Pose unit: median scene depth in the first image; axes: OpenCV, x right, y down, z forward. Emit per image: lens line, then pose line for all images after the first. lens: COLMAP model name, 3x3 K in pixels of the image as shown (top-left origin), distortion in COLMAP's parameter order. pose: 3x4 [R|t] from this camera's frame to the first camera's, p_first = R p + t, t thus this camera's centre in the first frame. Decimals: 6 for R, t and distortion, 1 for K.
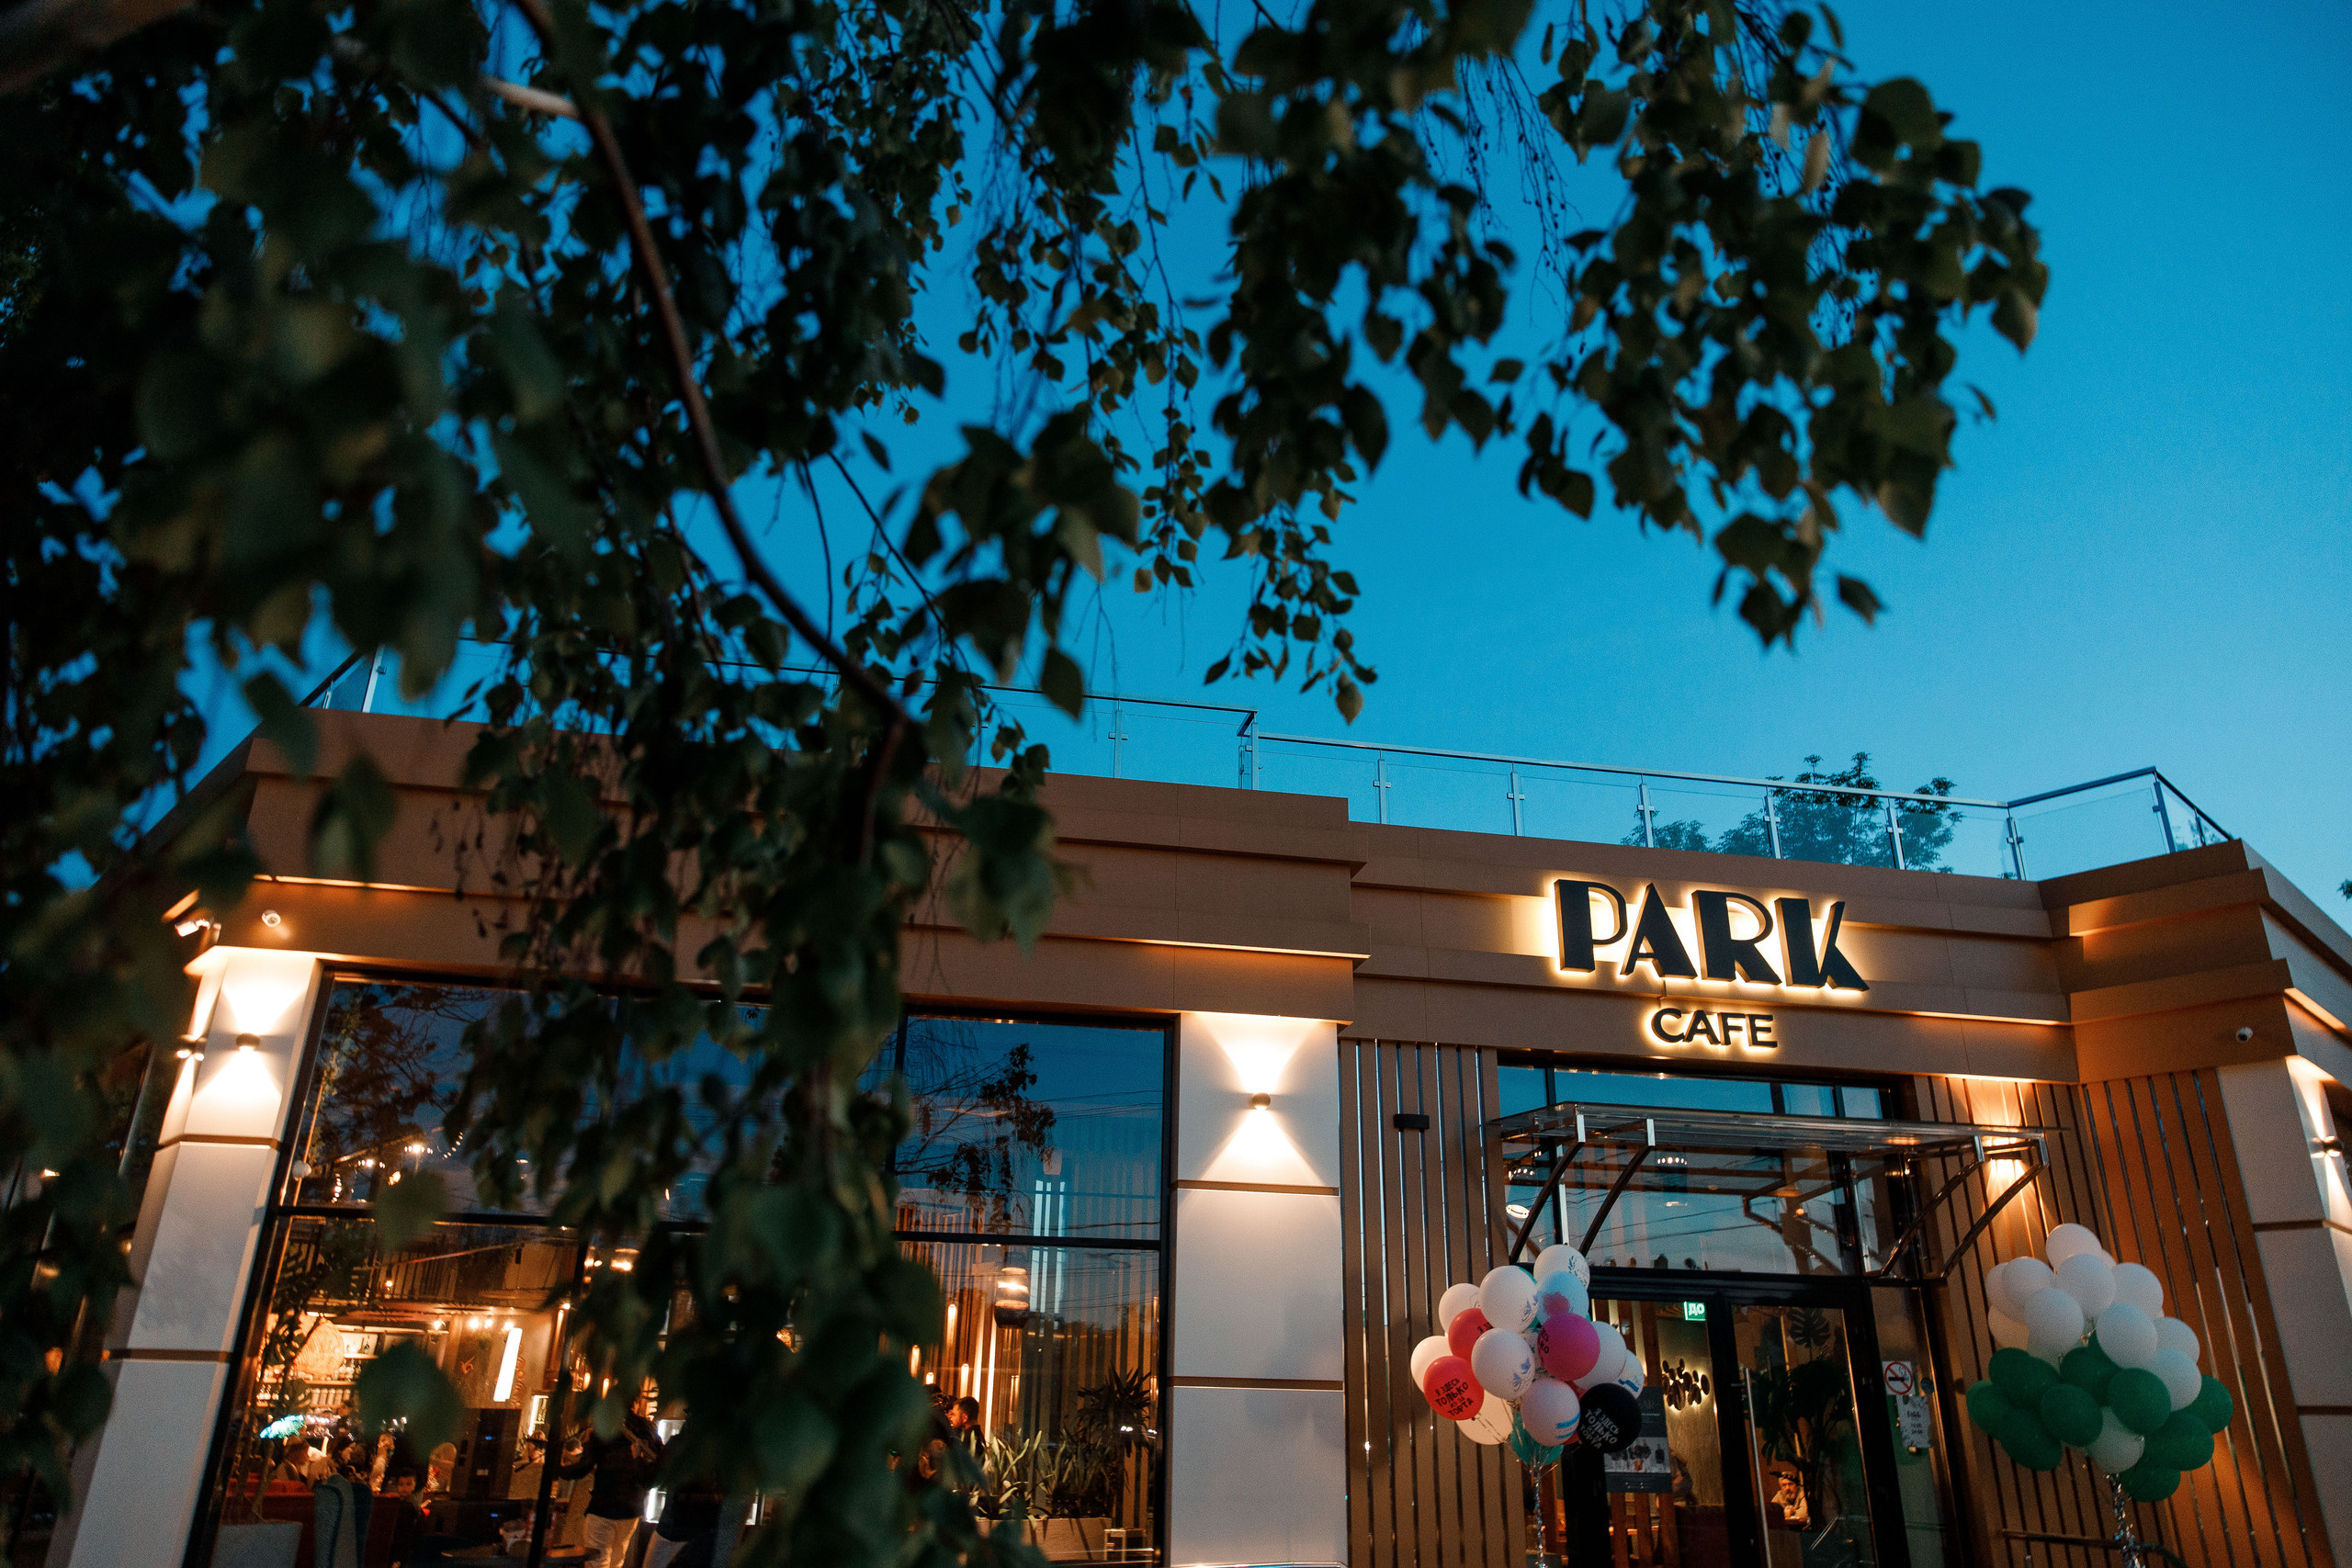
lens RADIAL K [[1571.5, 0, 1169.8], [0, 1571.5, 781.9], [0, 0, 1]] dist [-0.003127, 0.000426]
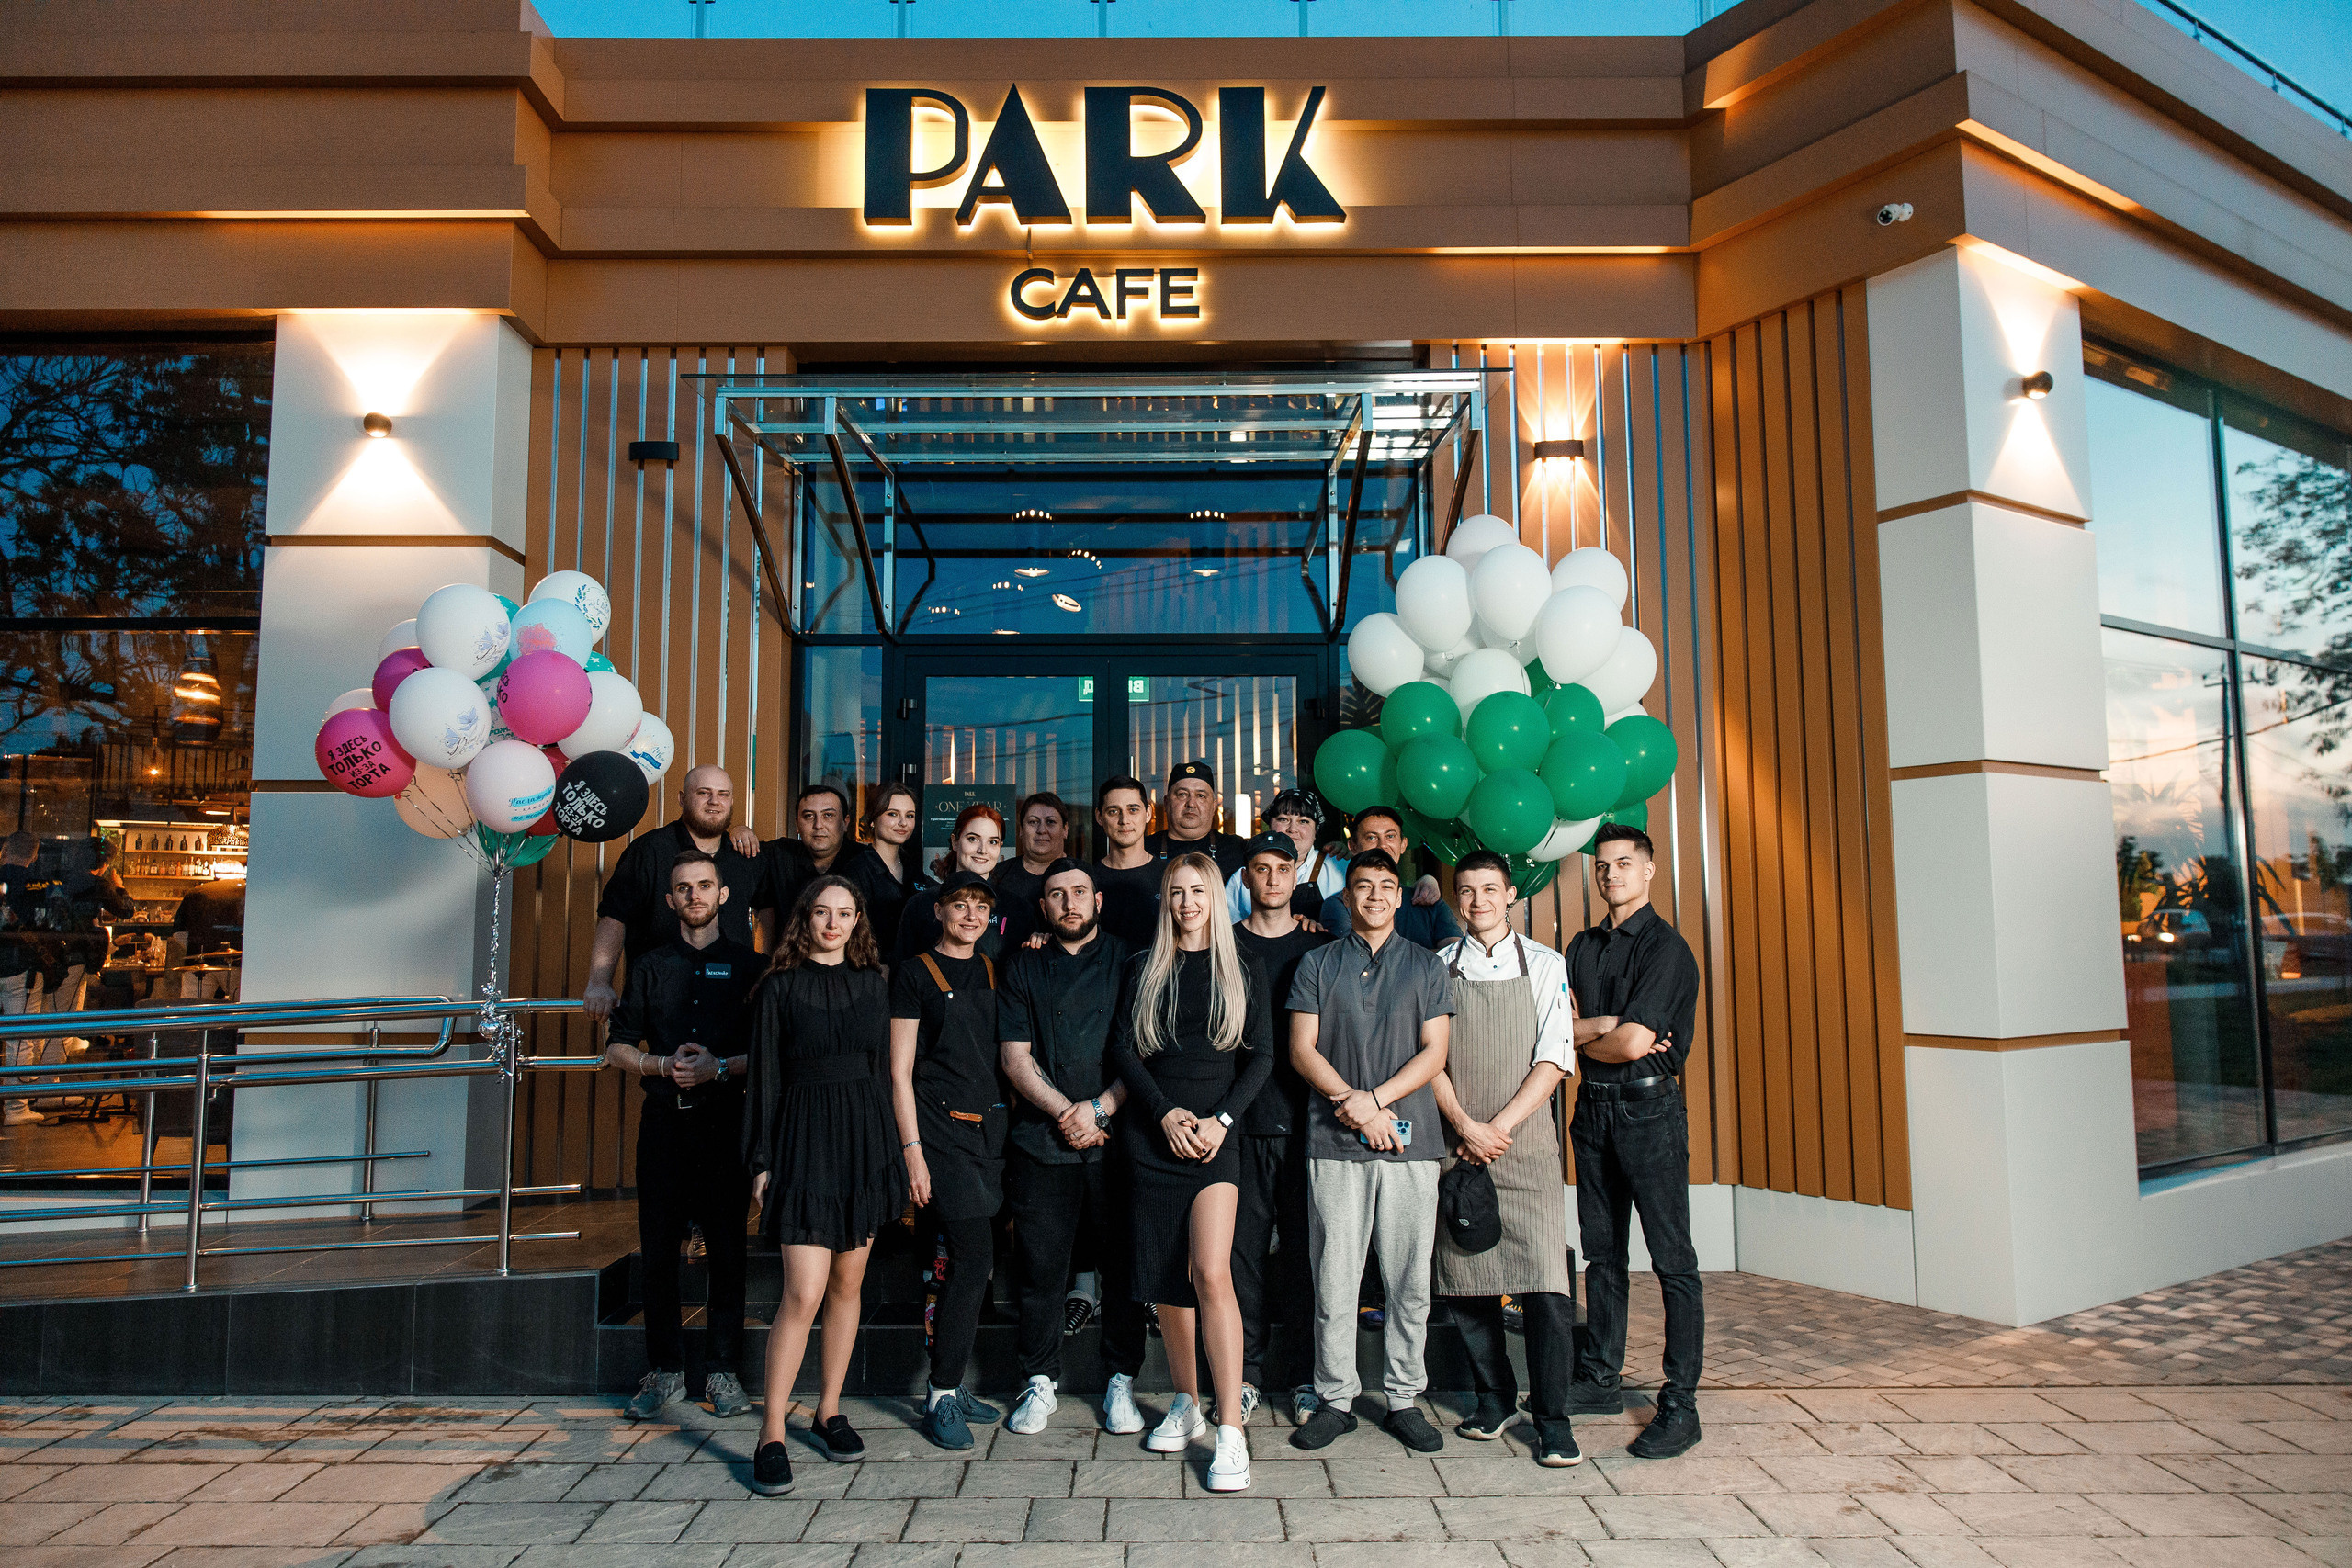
lens RADIAL K [[1571.5, 0, 1179.8], [0, 1571.5, 783.9], [0, 0, 1]] dist [-0.003127, 0.000426]
pose [[0.981964, -0.039568, -0.184879, 0.497021], [0.090837, 0.956336, 0.277793, 0.173481], [0.165815, -0.289577, 0.942683, 0.290850]]
